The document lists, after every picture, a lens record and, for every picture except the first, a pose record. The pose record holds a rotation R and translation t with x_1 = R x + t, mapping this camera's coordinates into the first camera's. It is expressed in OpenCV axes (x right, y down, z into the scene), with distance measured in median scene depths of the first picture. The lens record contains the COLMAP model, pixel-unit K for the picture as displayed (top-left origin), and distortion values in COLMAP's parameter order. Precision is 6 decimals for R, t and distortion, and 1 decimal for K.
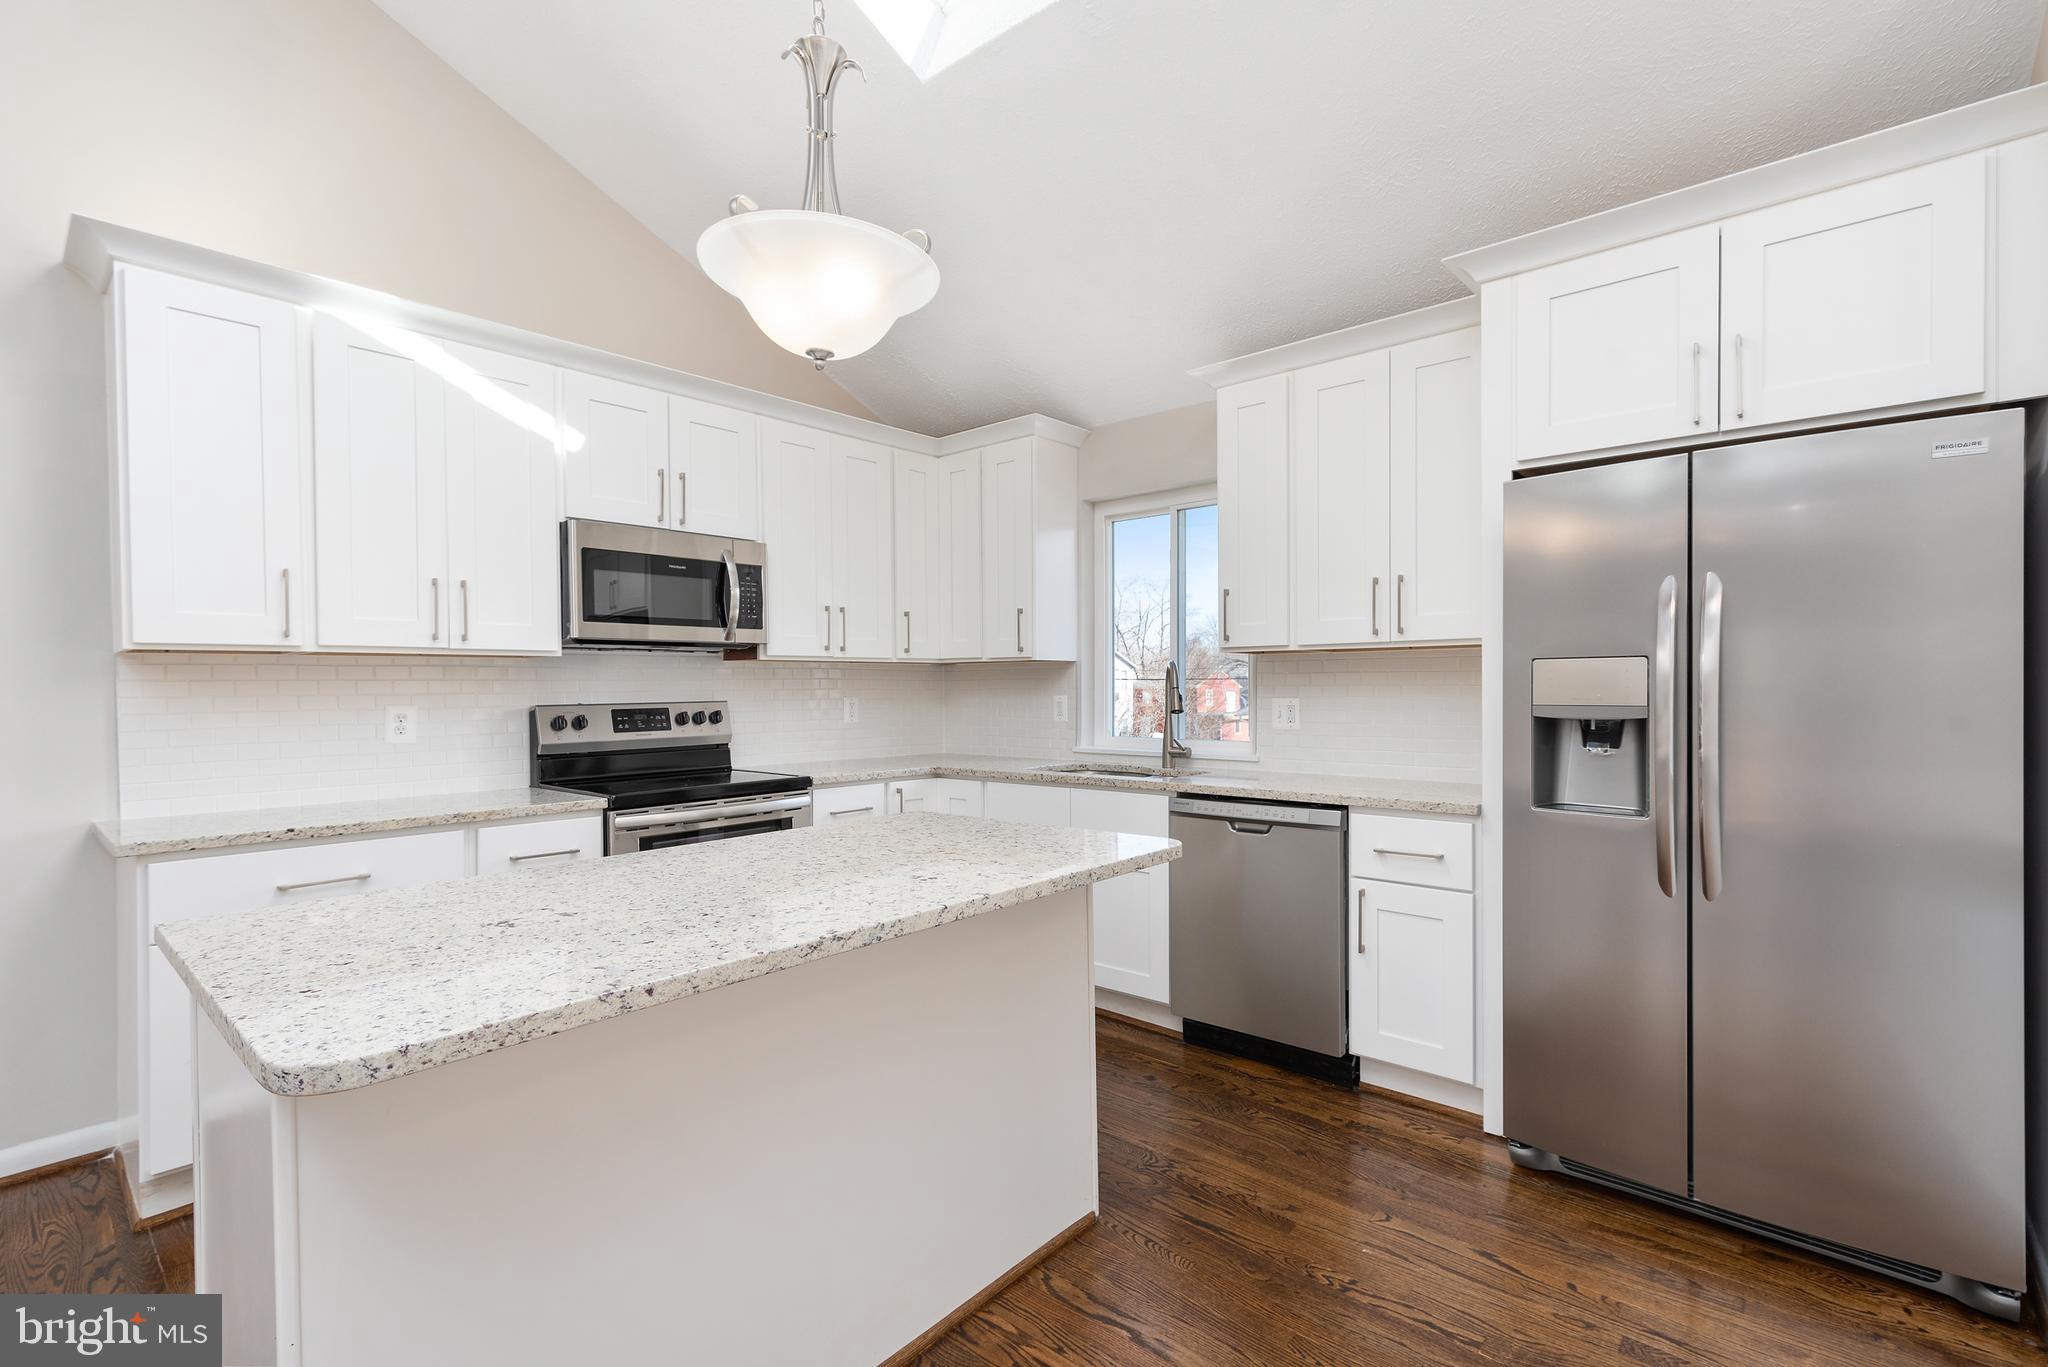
lens RADIAL K [[926.3, 0, 1024.0], [0, 926.3, 683.5], [0, 0, 1]] dist [0.004134, 0.000210]
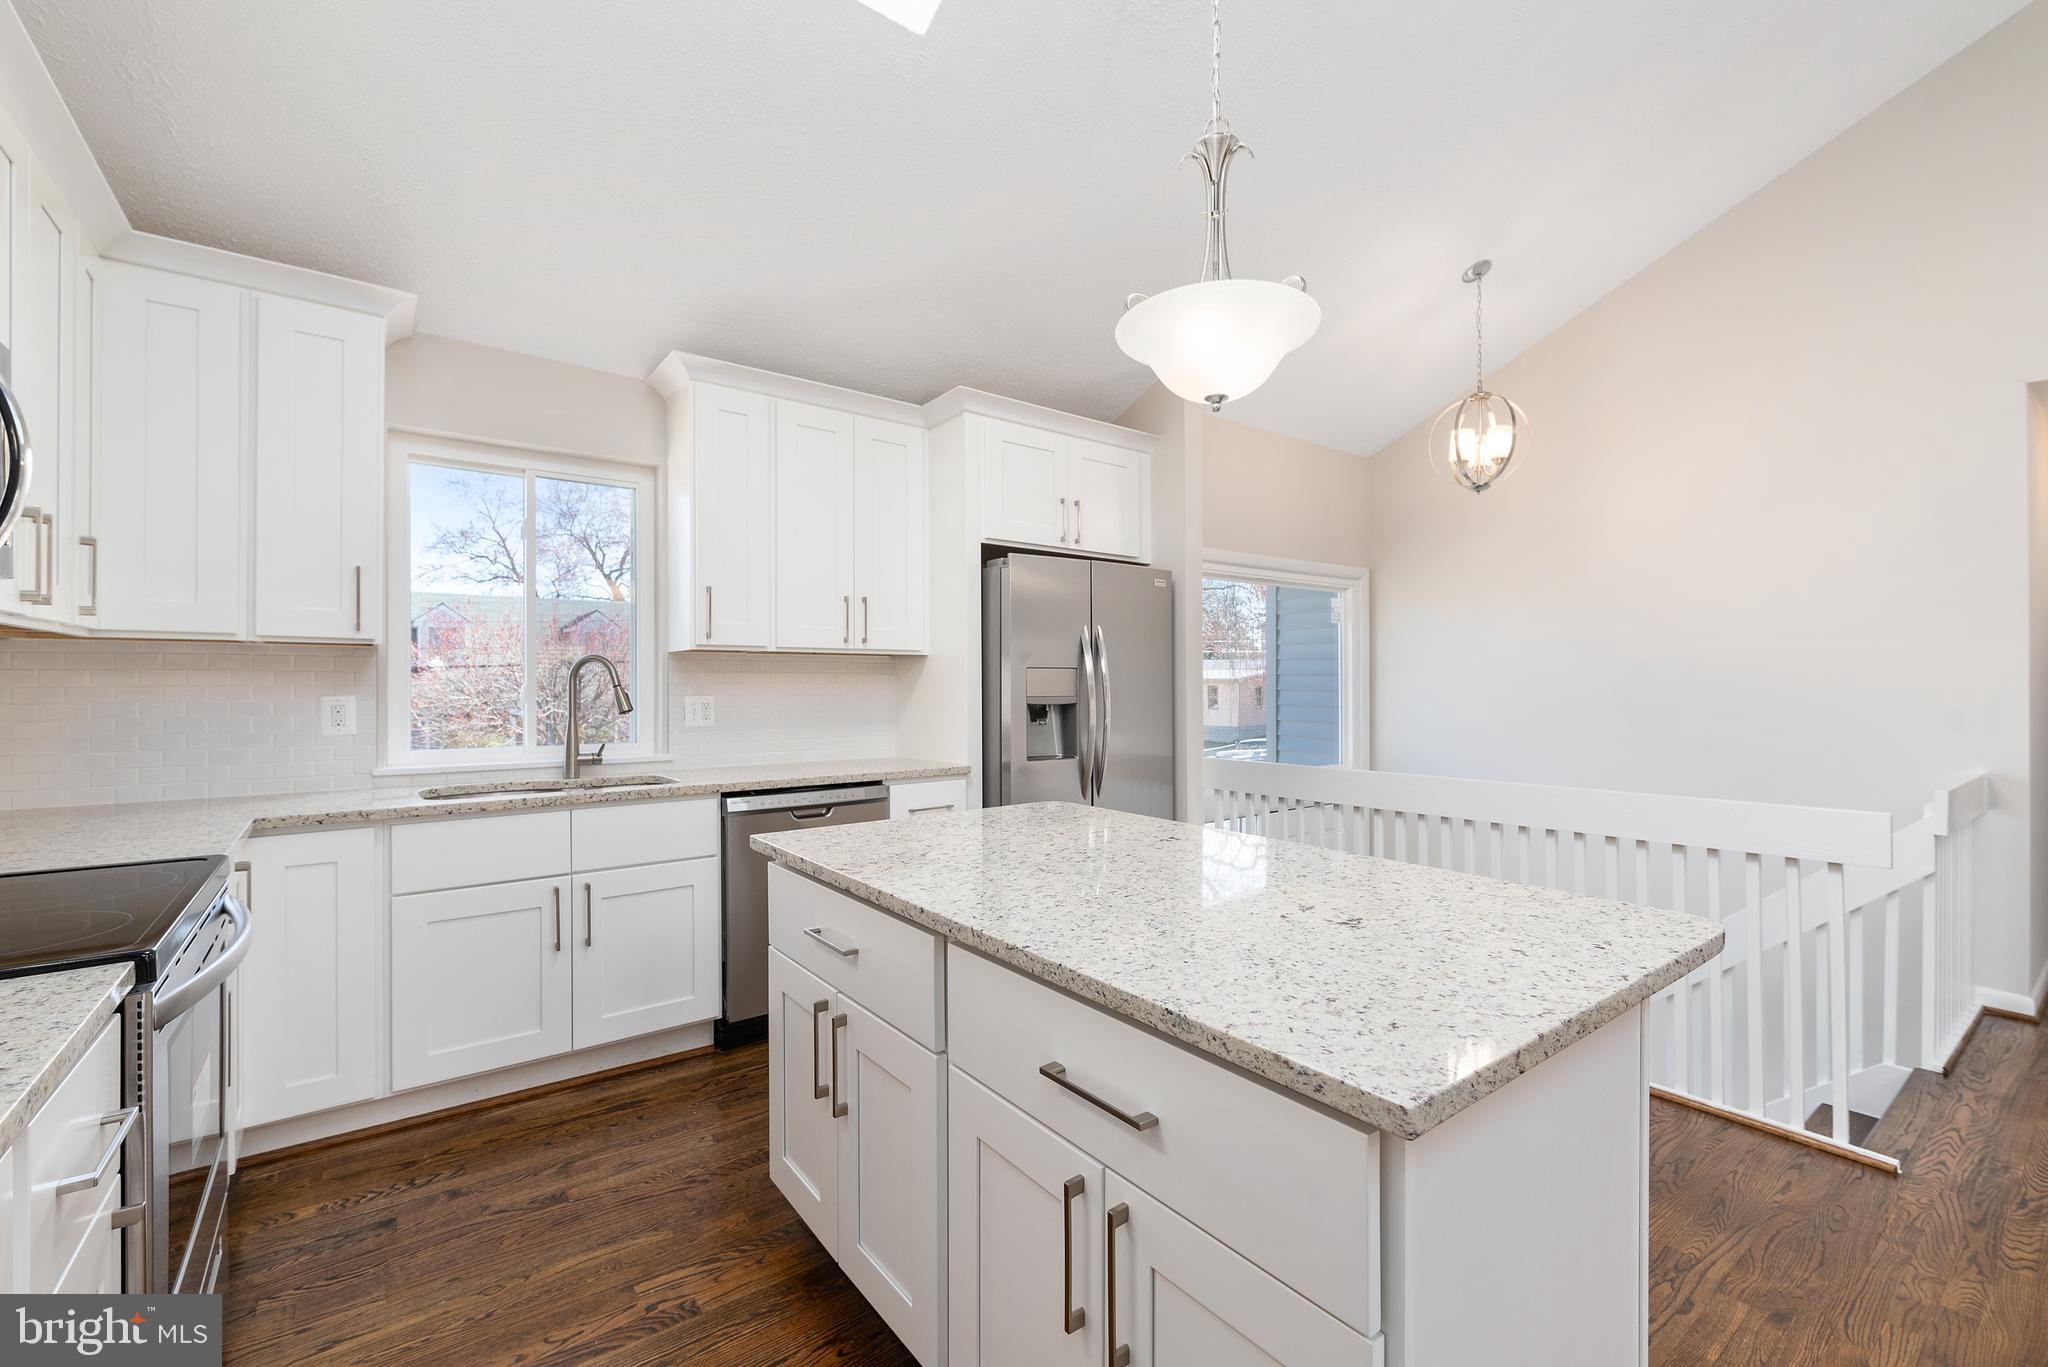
lens RADIAL K [[876.1, 0, 1028.7], [0, 876.1, 678.6], [0, 0, 1]] dist [0.004234, -0.000529]
pose [[0.190813, 0.013112, 0.981539, -0.750453], [-0.004970, 0.999911, -0.012391, 0.008418], [-0.981614, -0.002514, 0.190861, 0.567453]]
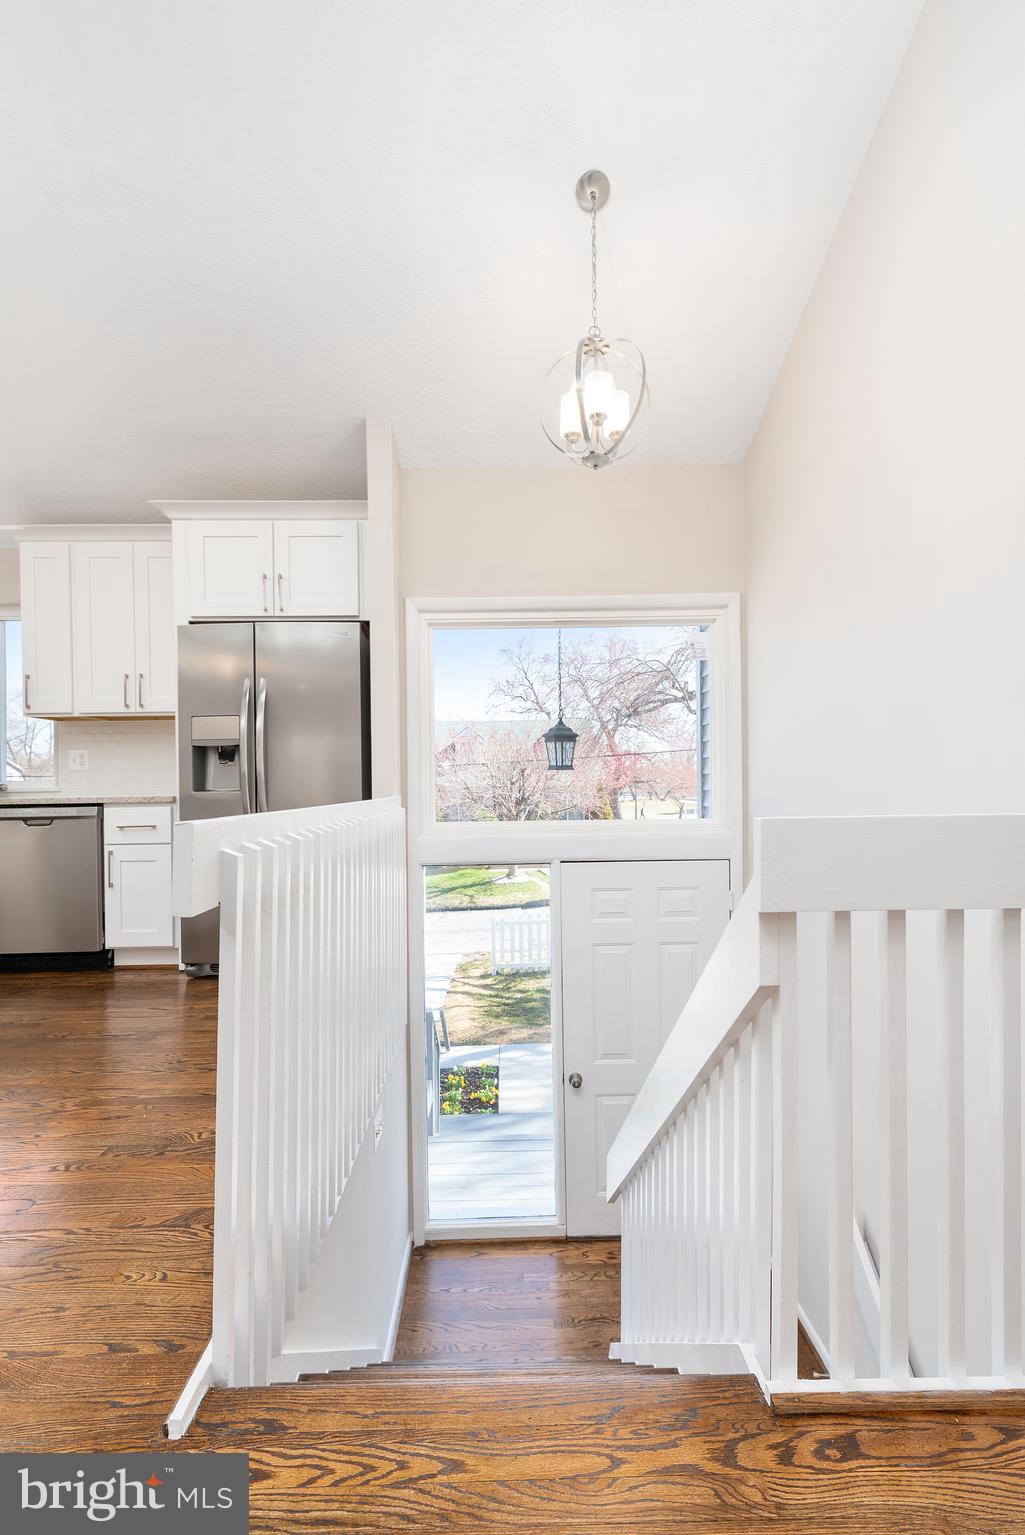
lens RADIAL K [[670.2, 0, 507.8], [0, 670.2, 787.5], [0, 0, 1]] dist [0.002098, -0.000791]
pose [[0.736571, -0.008344, 0.676309, 0.061494], [0.006224, 0.999965, 0.005558, 0.097000], [-0.676332, 0.000115, 0.736597, -0.407157]]
